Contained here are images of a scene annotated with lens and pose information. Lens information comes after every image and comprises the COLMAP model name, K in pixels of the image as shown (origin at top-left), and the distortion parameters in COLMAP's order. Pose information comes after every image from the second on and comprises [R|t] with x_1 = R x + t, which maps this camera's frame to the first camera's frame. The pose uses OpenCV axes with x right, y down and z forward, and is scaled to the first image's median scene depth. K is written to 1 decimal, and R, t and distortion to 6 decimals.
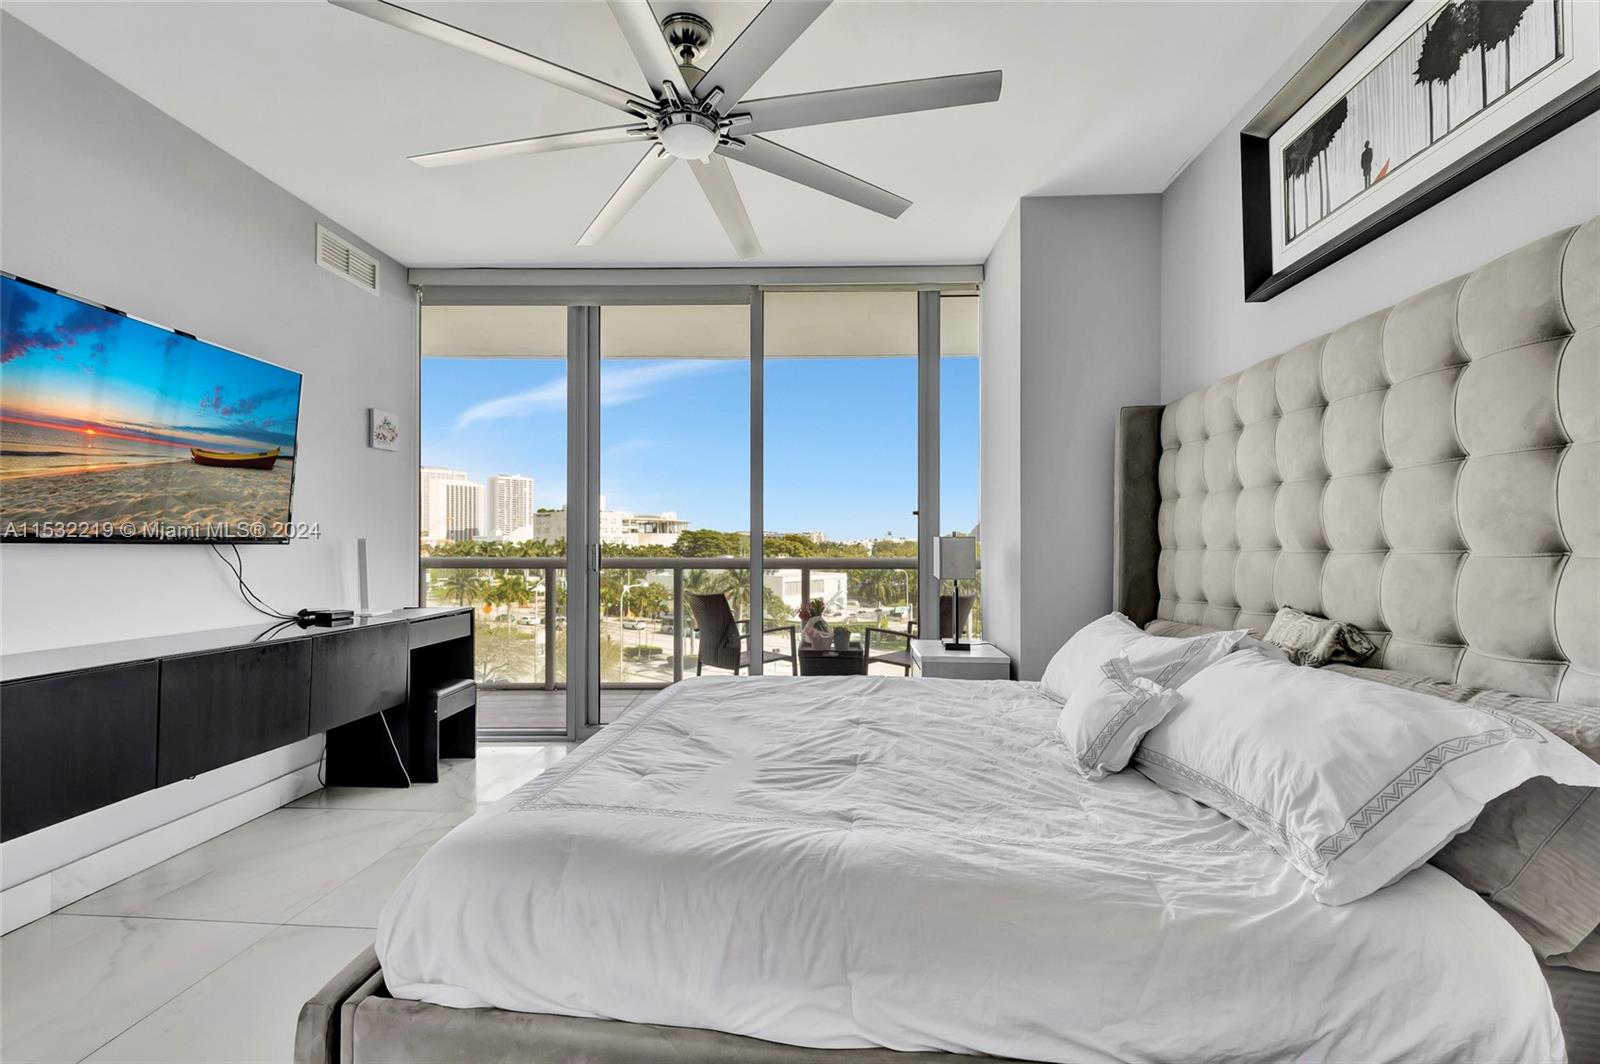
lens RADIAL K [[702.7, 0, 797.1], [0, 702.7, 539.3], [0, 0, 1]] dist [-0.000569, -0.000602]
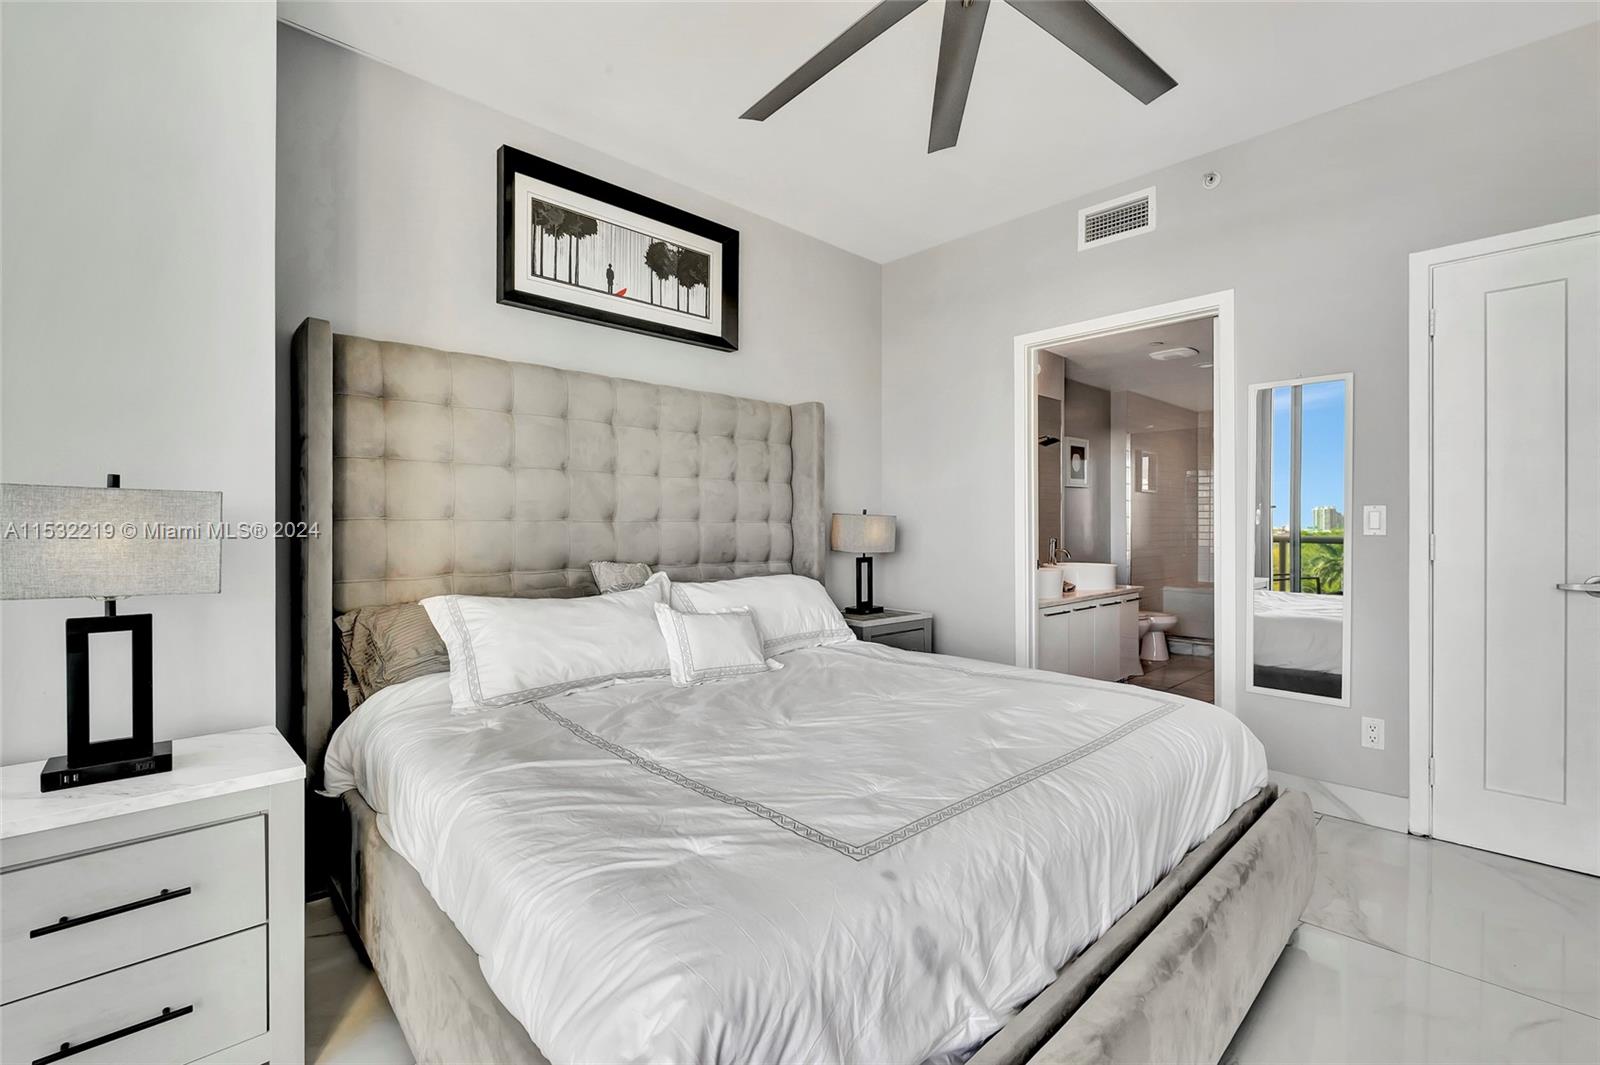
lens RADIAL K [[719.4, 0, 801.4], [0, 719.4, 522.3], [0, 0, 1]] dist [0.015976, -0.000034]
pose [[-0.743570, 0.003309, 0.668650, -0.589202], [-0.001610, 0.999976, -0.006738, 0.029943], [-0.668656, -0.006087, -0.743547, 1.870196]]
